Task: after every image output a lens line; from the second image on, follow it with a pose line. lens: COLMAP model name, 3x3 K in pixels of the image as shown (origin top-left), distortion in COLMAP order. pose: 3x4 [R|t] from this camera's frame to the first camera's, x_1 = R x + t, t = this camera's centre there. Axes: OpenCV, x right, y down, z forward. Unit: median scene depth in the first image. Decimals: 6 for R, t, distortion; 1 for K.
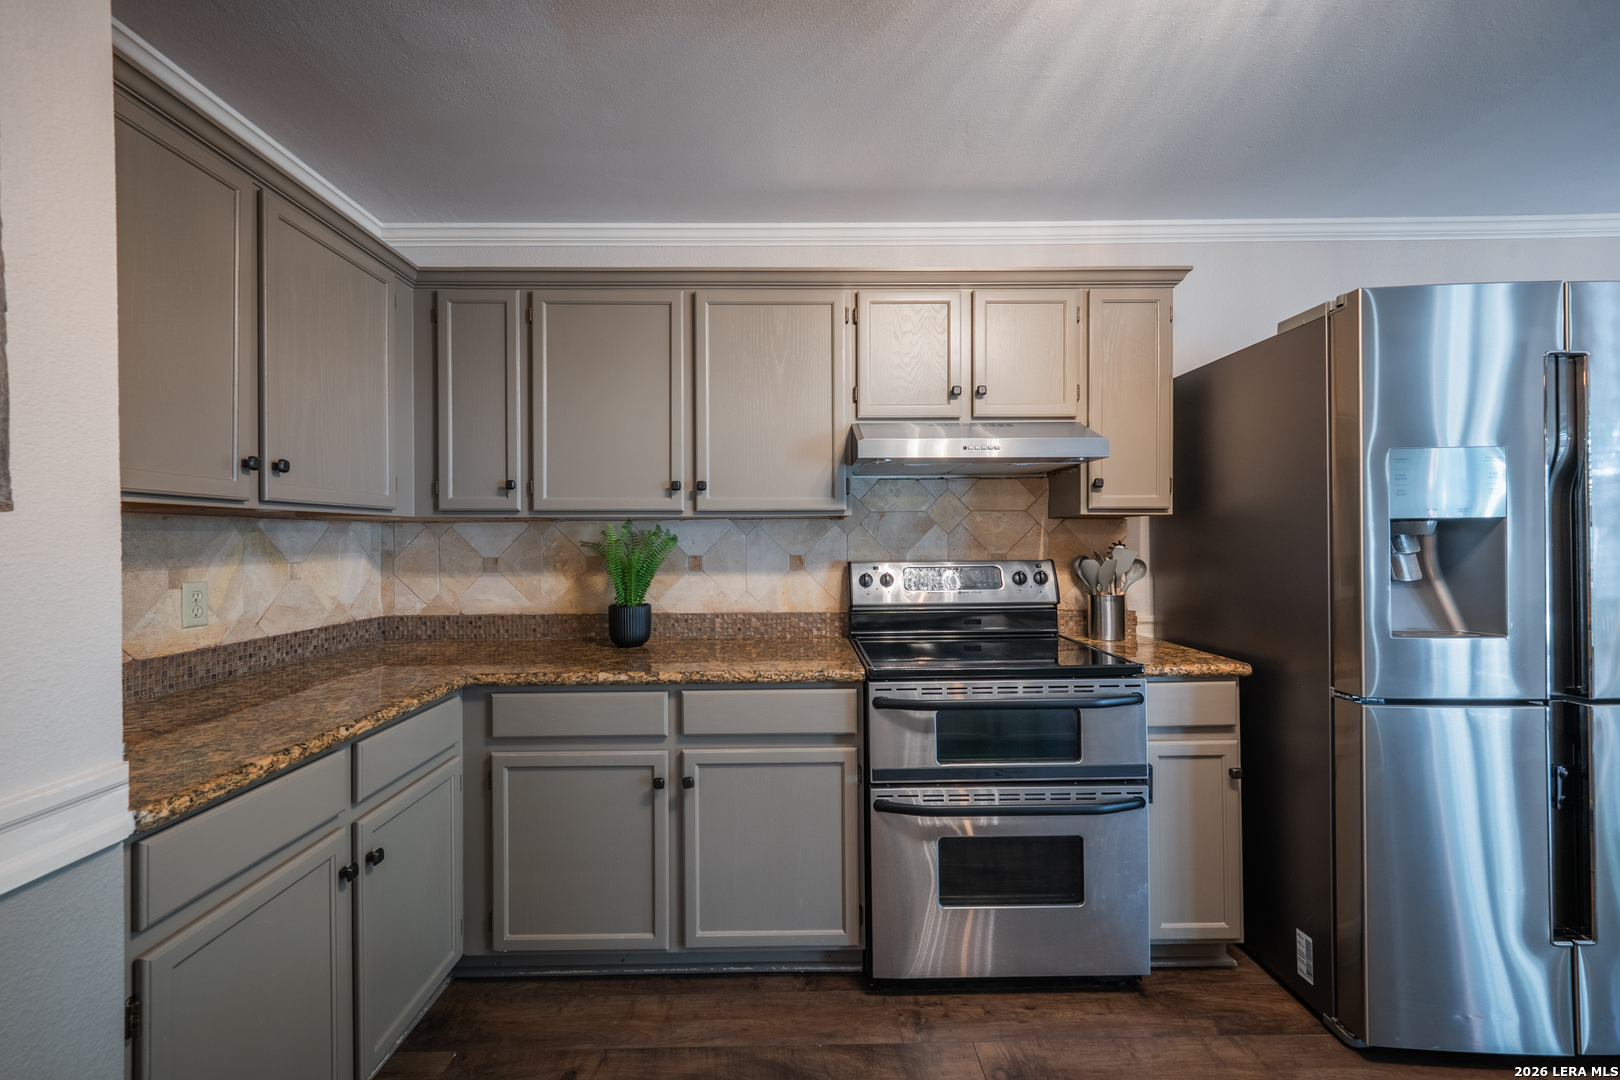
lens RADIAL K [[656.1, 0, 801.7], [0, 656.1, 539.8], [0, 0, 1]] dist [0.006488, -0.000422]
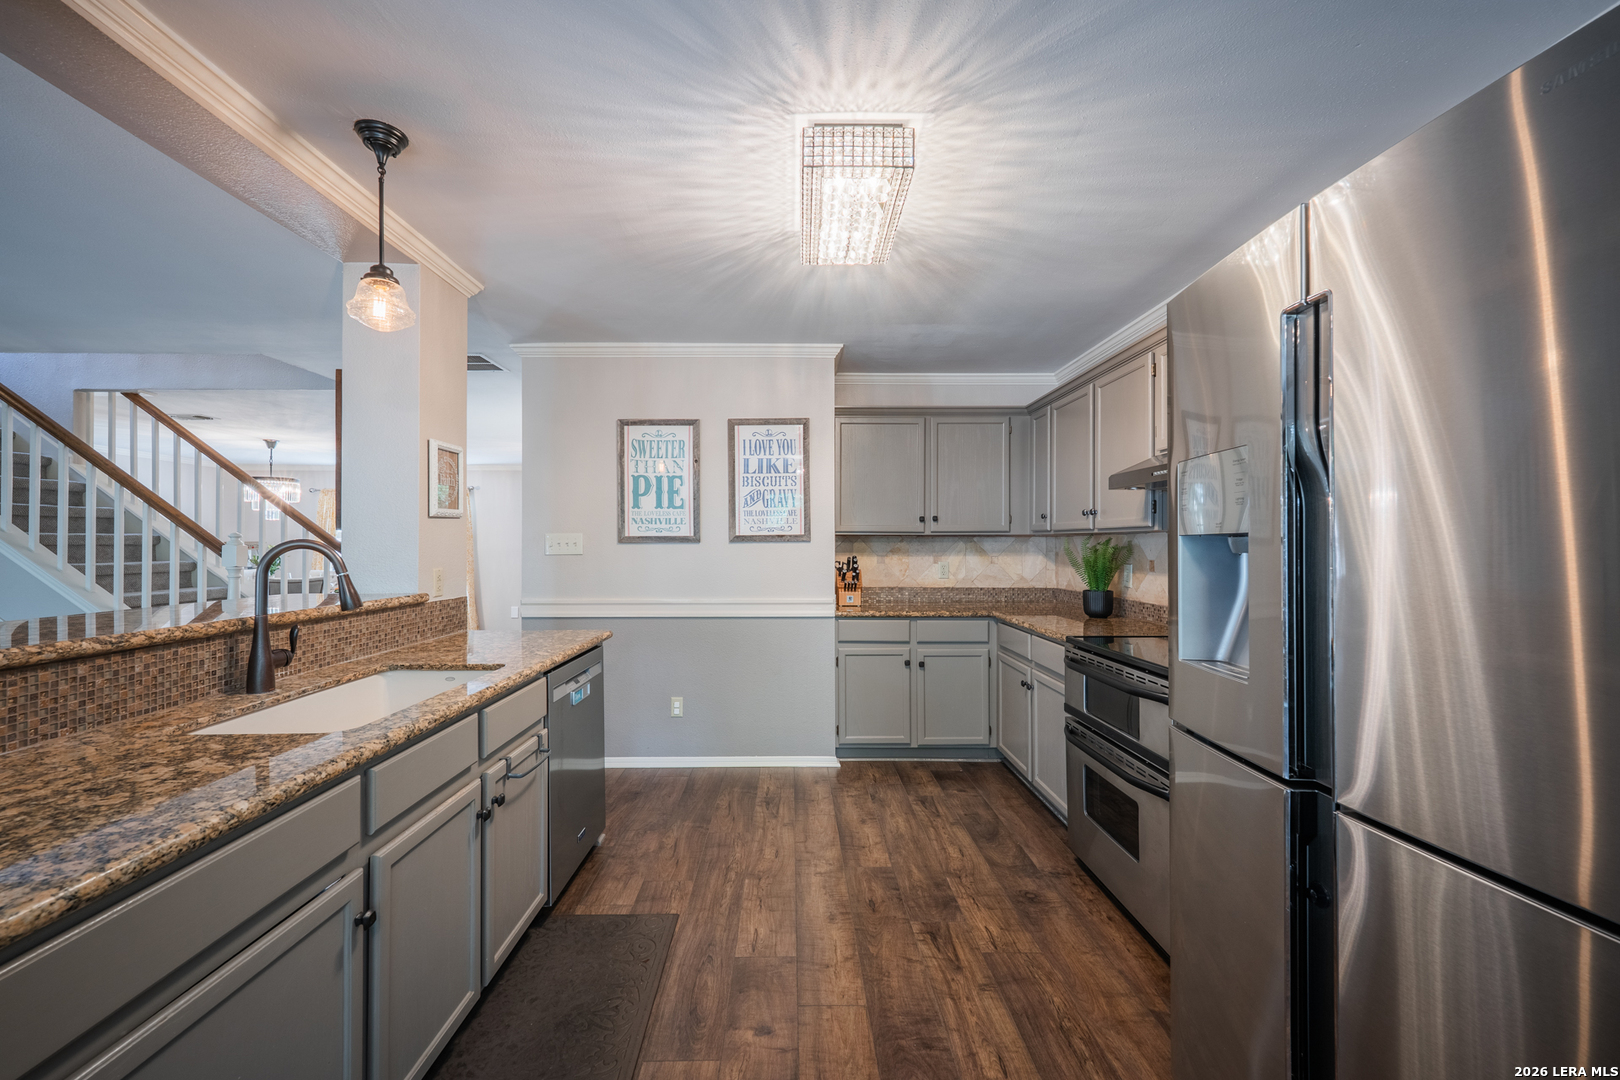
lens RADIAL K [[652.5, 0, 794.5], [0, 652.5, 540.2], [0, 0, 1]] dist [0.011722, -0.000348]
pose [[-0.009150, 0.000315, -0.999958, 1.342902], [-0.000178, 1.000000, 0.000317, -0.018514], [0.999958, 0.000181, -0.009150, 0.332313]]
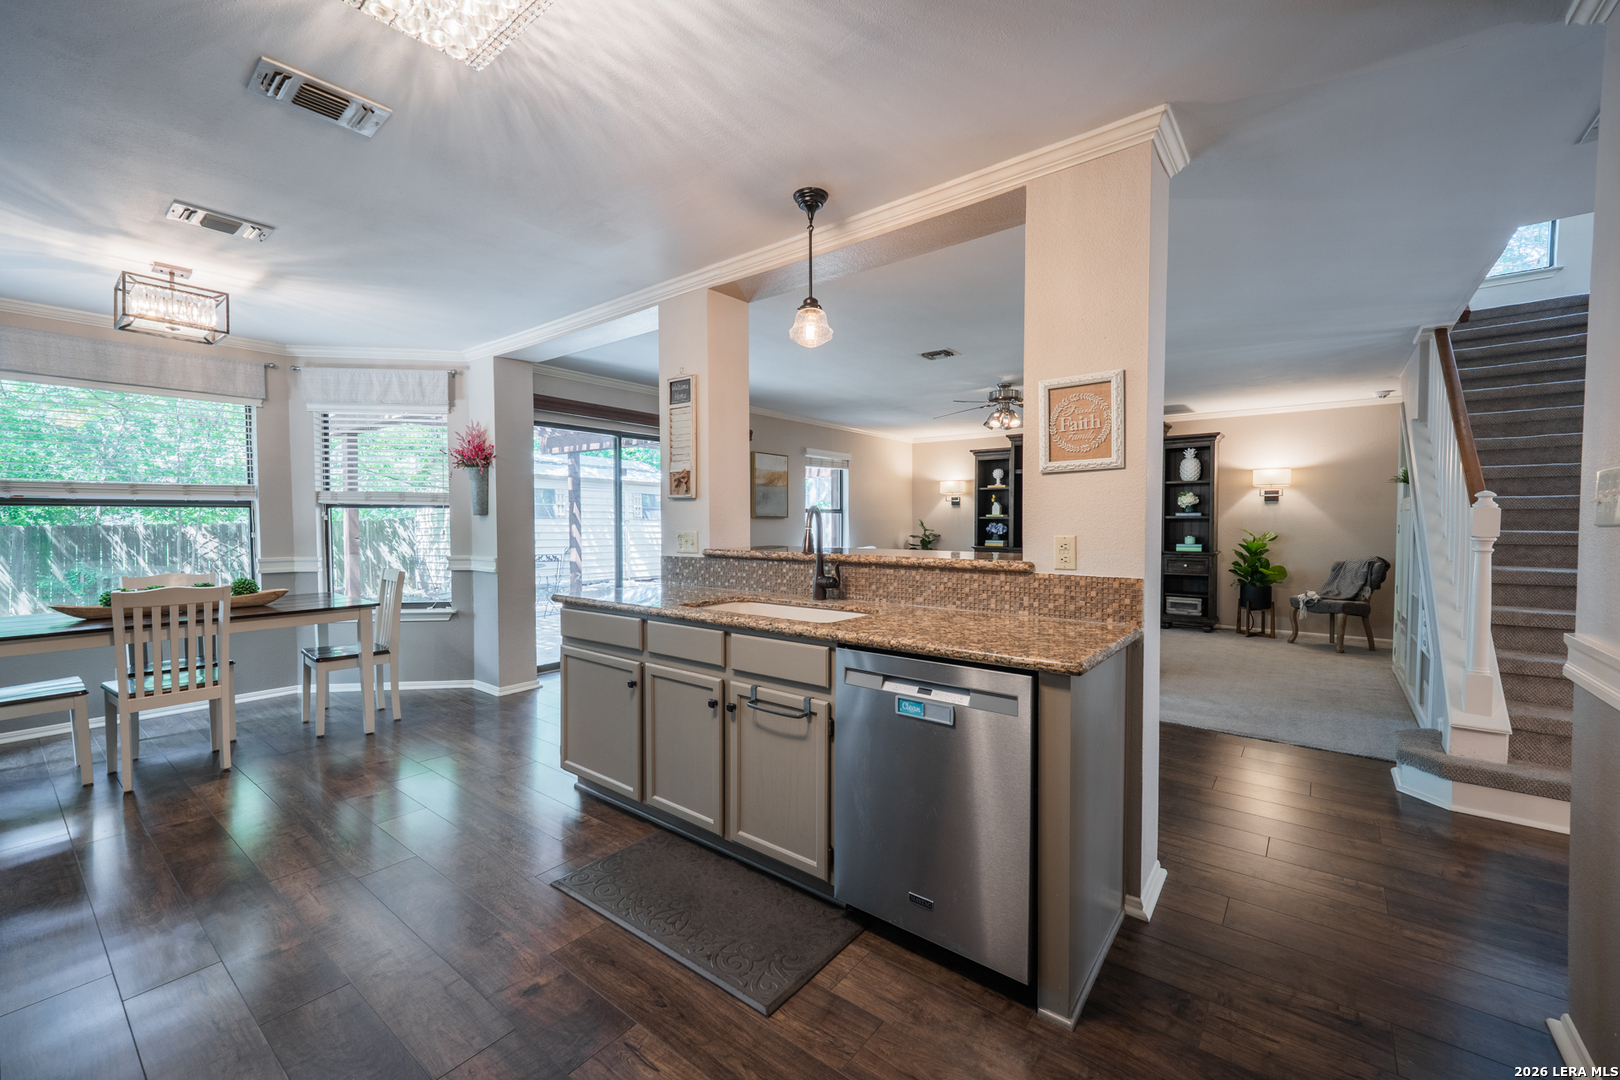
lens RADIAL K [[652.5, 0, 794.5], [0, 652.5, 540.2], [0, 0, 1]] dist [0.011722, -0.000348]
pose [[-0.775769, -0.012230, 0.630898, -0.205318], [0.008068, 0.999538, 0.029297, 0.010870], [-0.630965, 0.027817, -0.775312, 0.690894]]
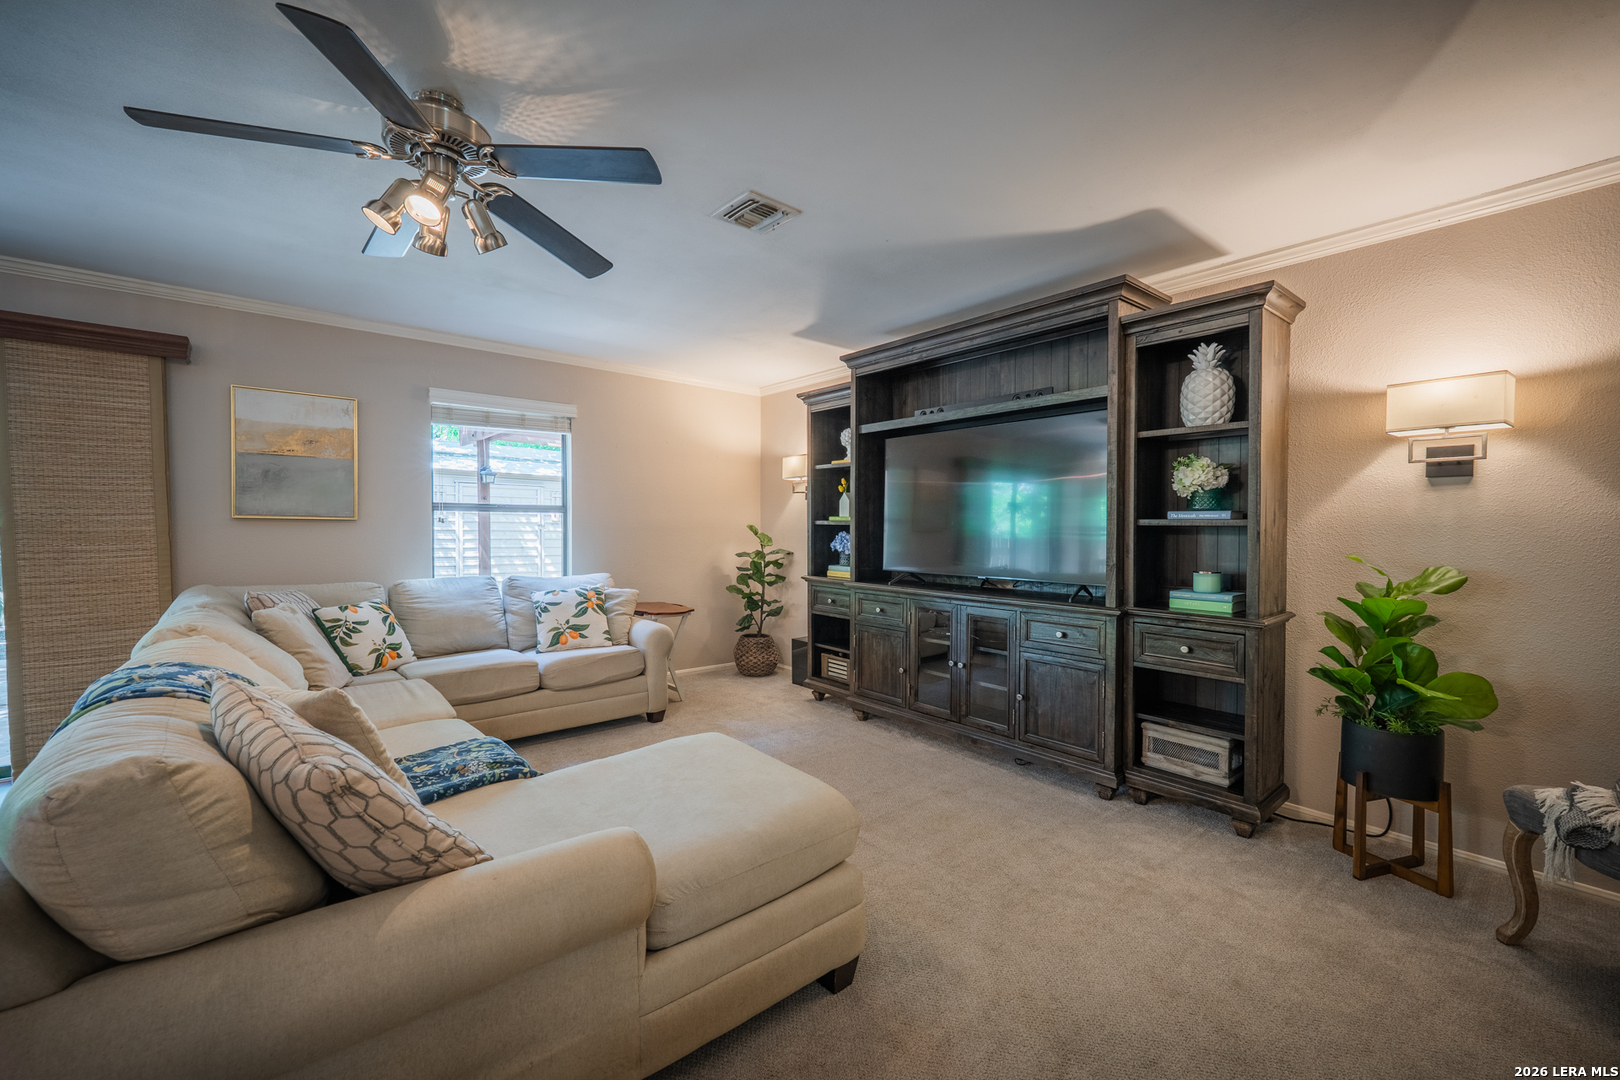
lens RADIAL K [[656.1, 0, 801.7], [0, 656.1, 539.8], [0, 0, 1]] dist [0.006488, -0.000422]
pose [[-0.636969, -0.012813, 0.770783, -0.148750], [0.001921, 0.999832, 0.018209, 0.016428], [-0.770887, 0.013079, -0.636838, -1.812876]]
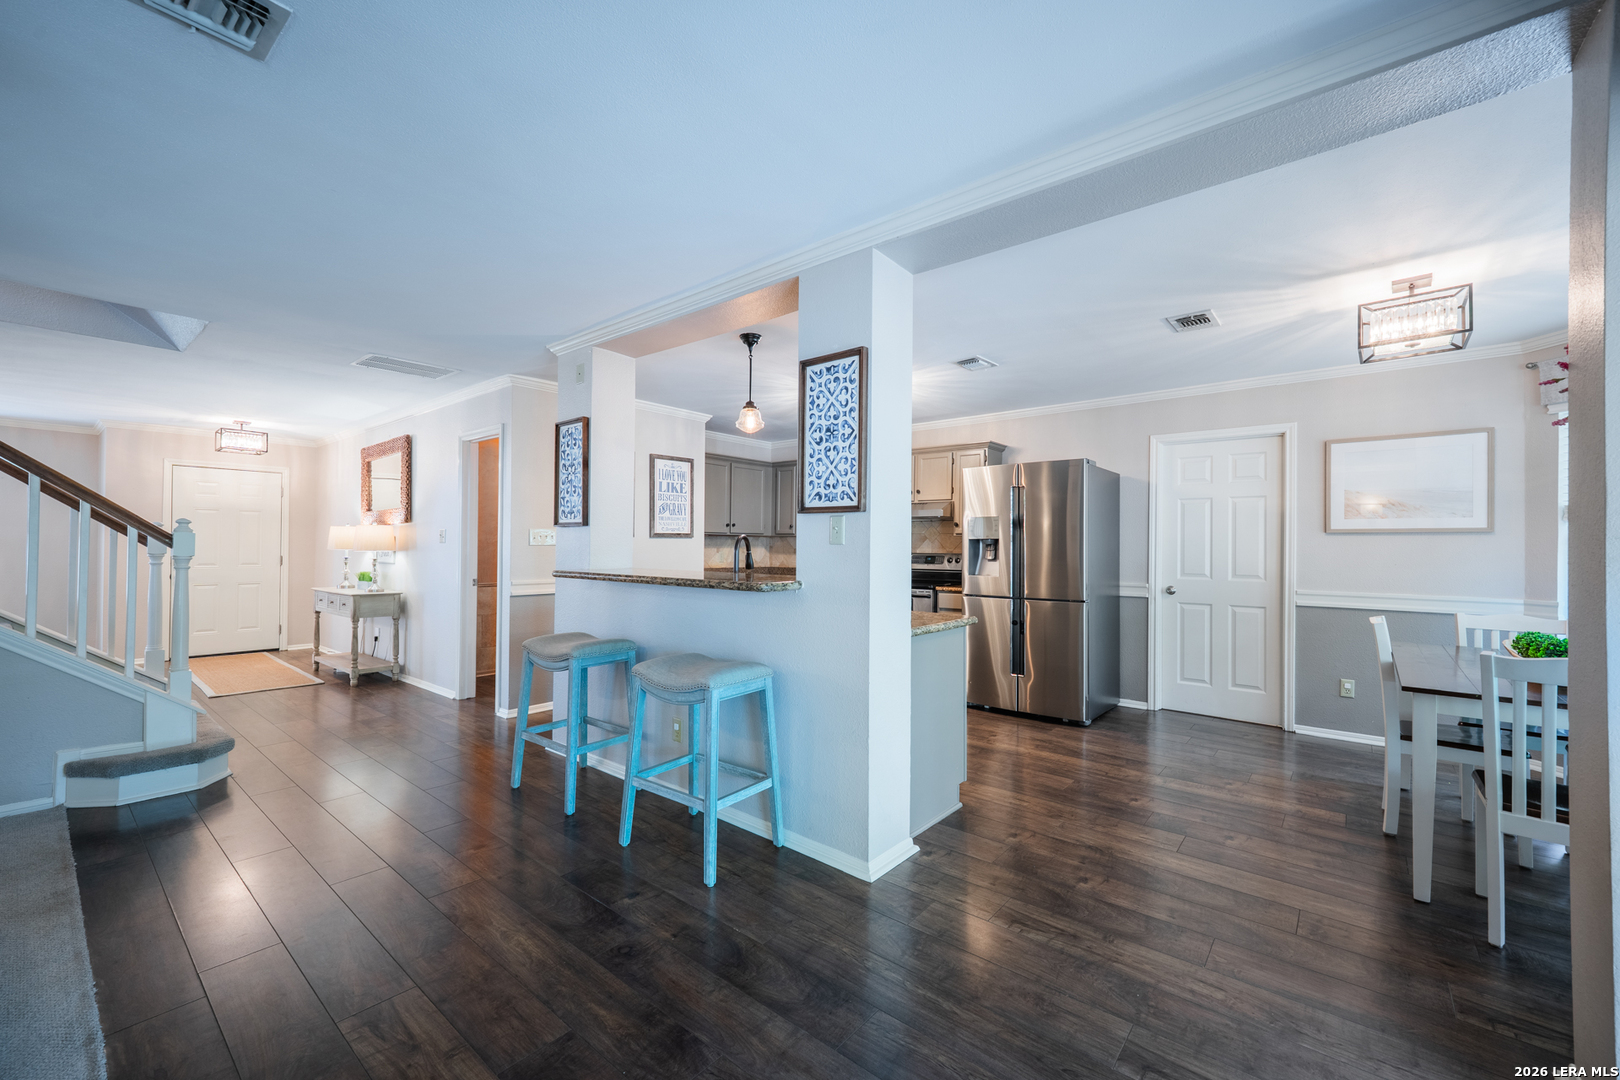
lens RADIAL K [[656.1, 0, 801.7], [0, 656.1, 539.8], [0, 0, 1]] dist [0.006488, -0.000422]
pose [[0.754213, 0.008065, -0.656580, 1.738567], [-0.014802, 0.999879, -0.004721, -0.000773], [0.656463, 0.013280, 0.754241, -1.430338]]
